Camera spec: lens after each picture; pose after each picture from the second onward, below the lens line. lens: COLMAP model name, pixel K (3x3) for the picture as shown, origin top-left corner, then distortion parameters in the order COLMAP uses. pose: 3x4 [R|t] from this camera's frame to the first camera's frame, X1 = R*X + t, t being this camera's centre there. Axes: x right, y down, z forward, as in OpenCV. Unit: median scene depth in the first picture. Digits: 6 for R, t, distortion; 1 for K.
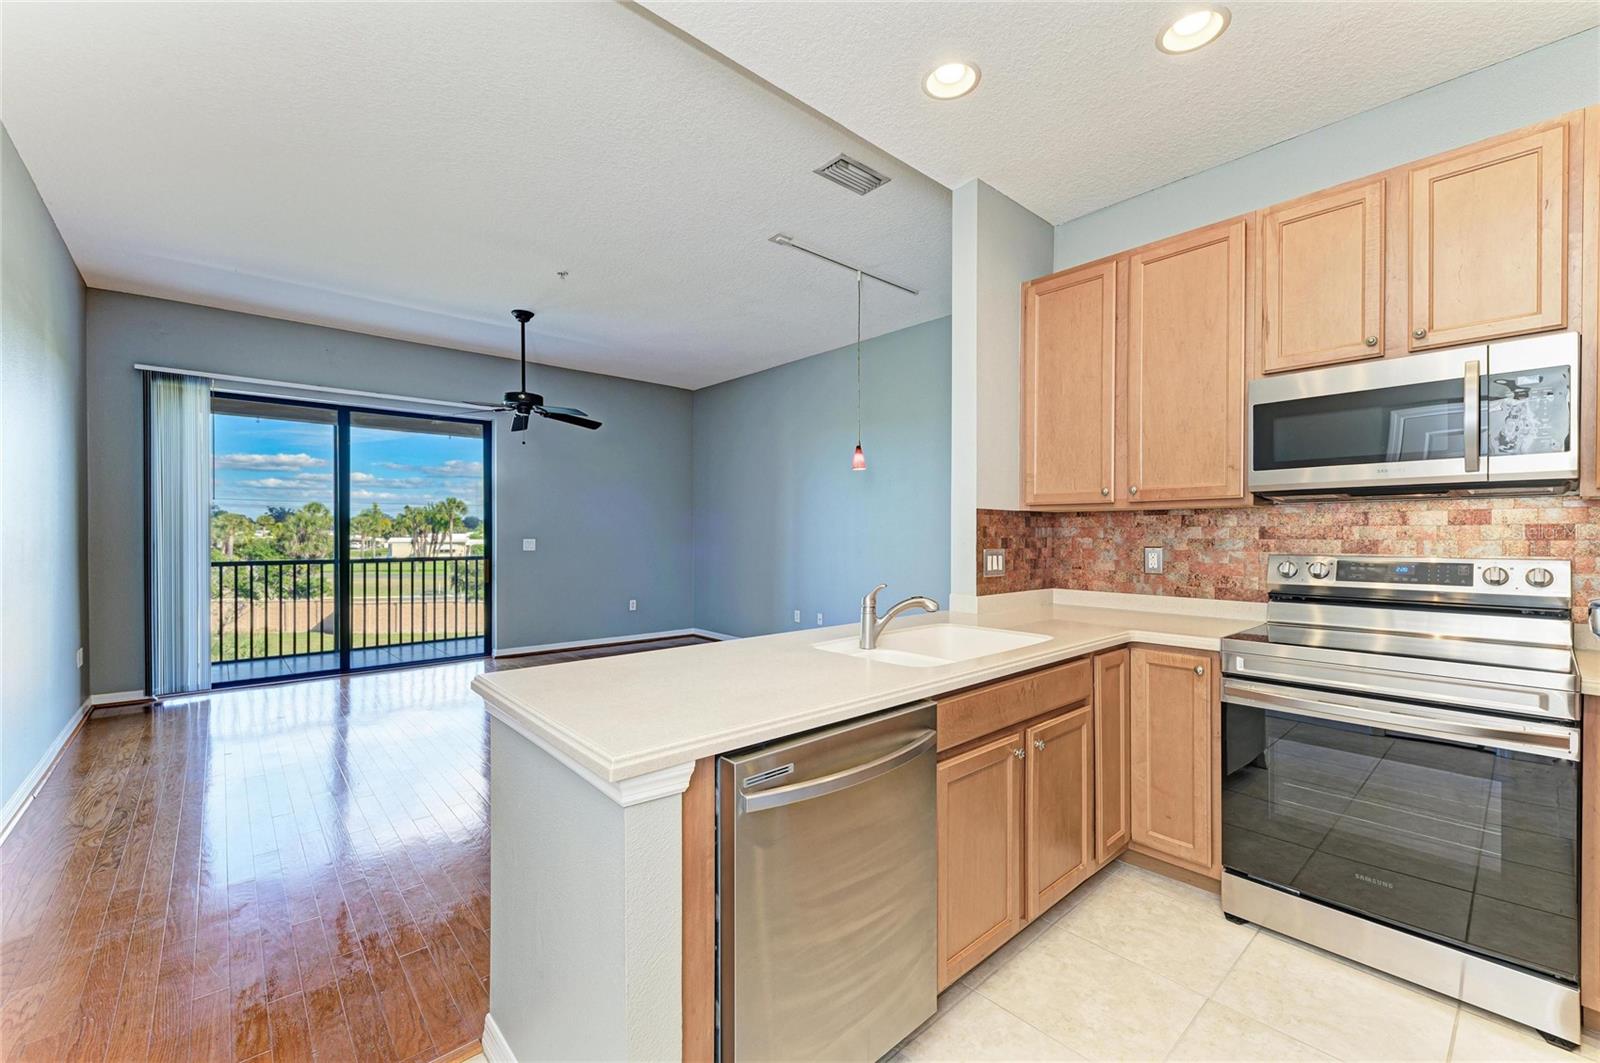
lens RADIAL K [[656.4, 0, 796.4], [0, 656.4, 538.3], [0, 0, 1]] dist [0.016091, -0.001013]
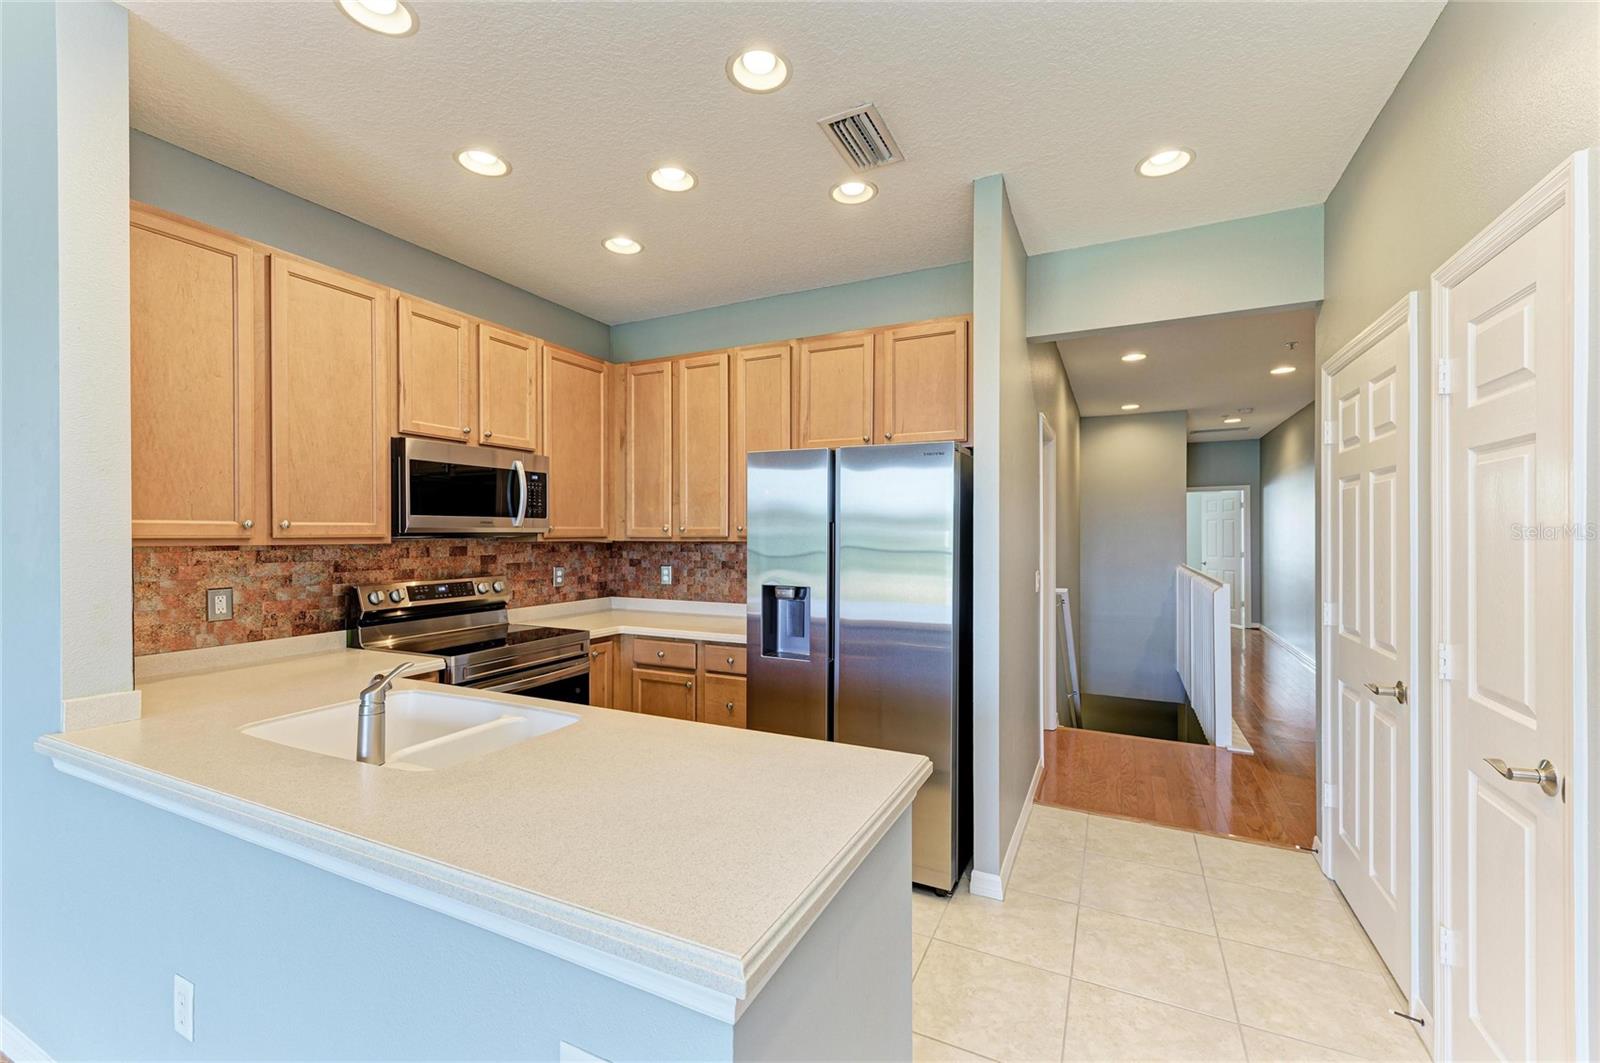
lens RADIAL K [[656.4, 0, 803.1], [0, 656.4, 535.1], [0, 0, 1]] dist [0.016091, -0.001013]
pose [[-0.388037, -0.002674, 0.921640, -0.532396], [0.007095, 0.999957, 0.005889, -0.055248], [-0.921616, 0.008824, -0.388002, 0.651163]]
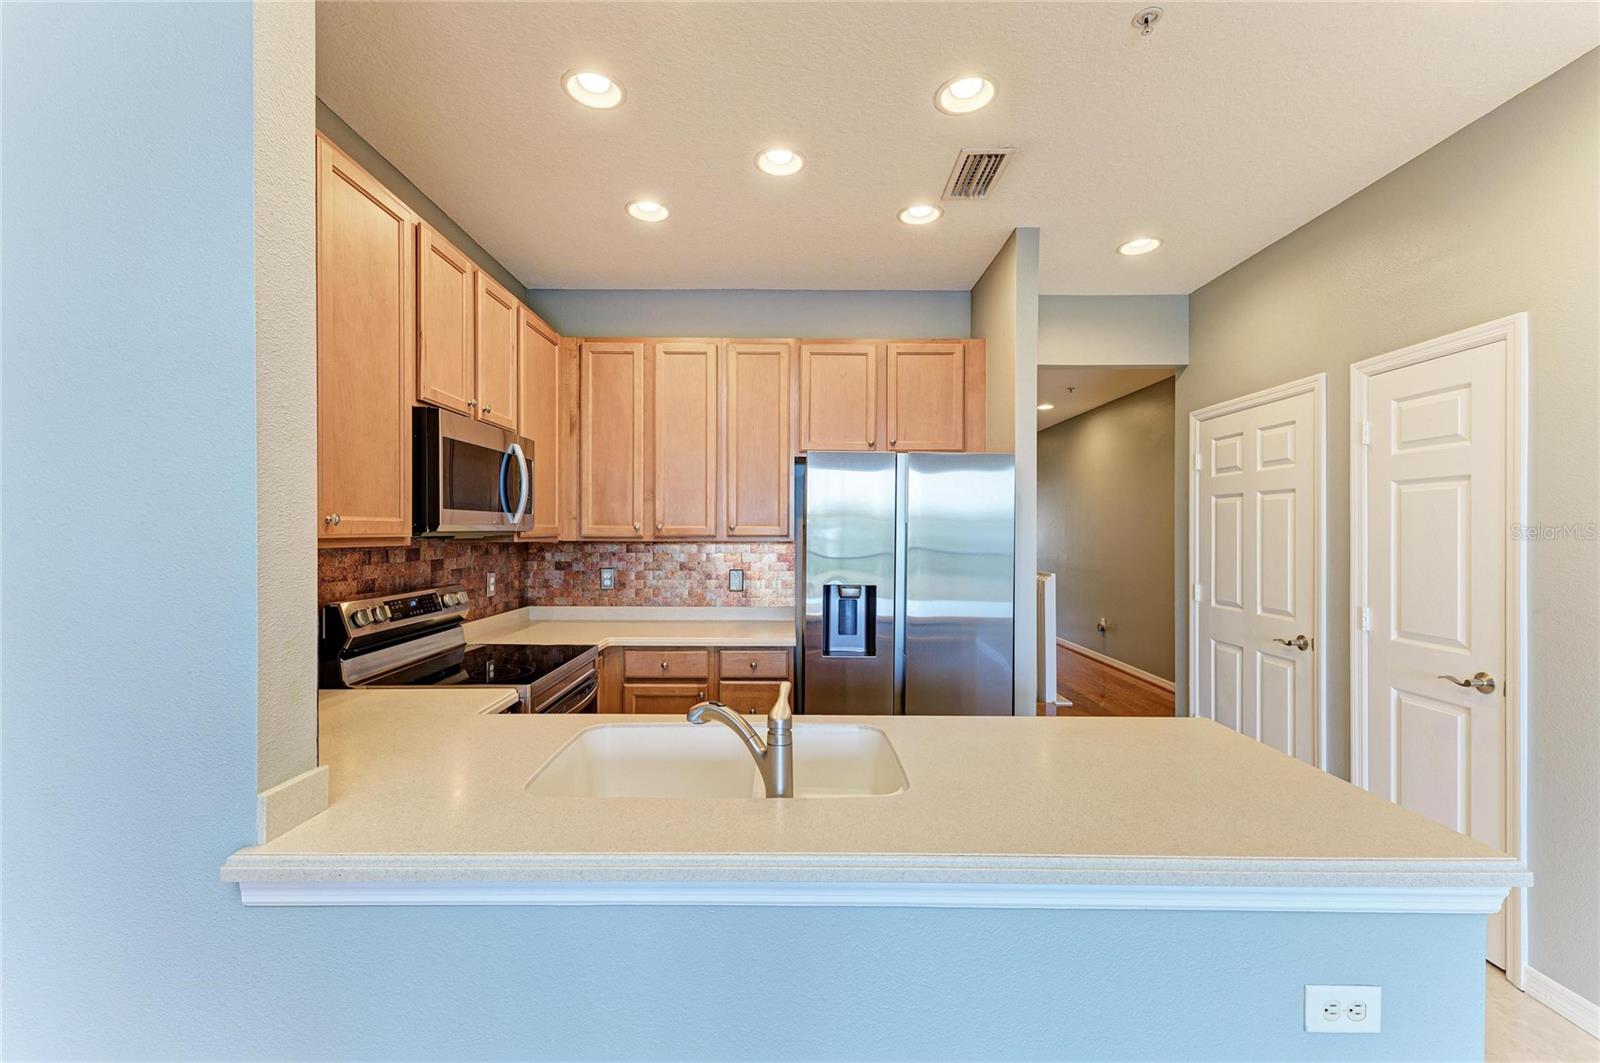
lens RADIAL K [[656.4, 0, 796.3], [0, 656.4, 530.2], [0, 0, 1]] dist [0.016091, -0.001013]
pose [[-0.750863, -0.000414, 0.660457, -0.220356], [0.001291, 0.999997, 0.002095, -0.059085], [-0.660456, 0.002426, -0.750861, 1.091419]]
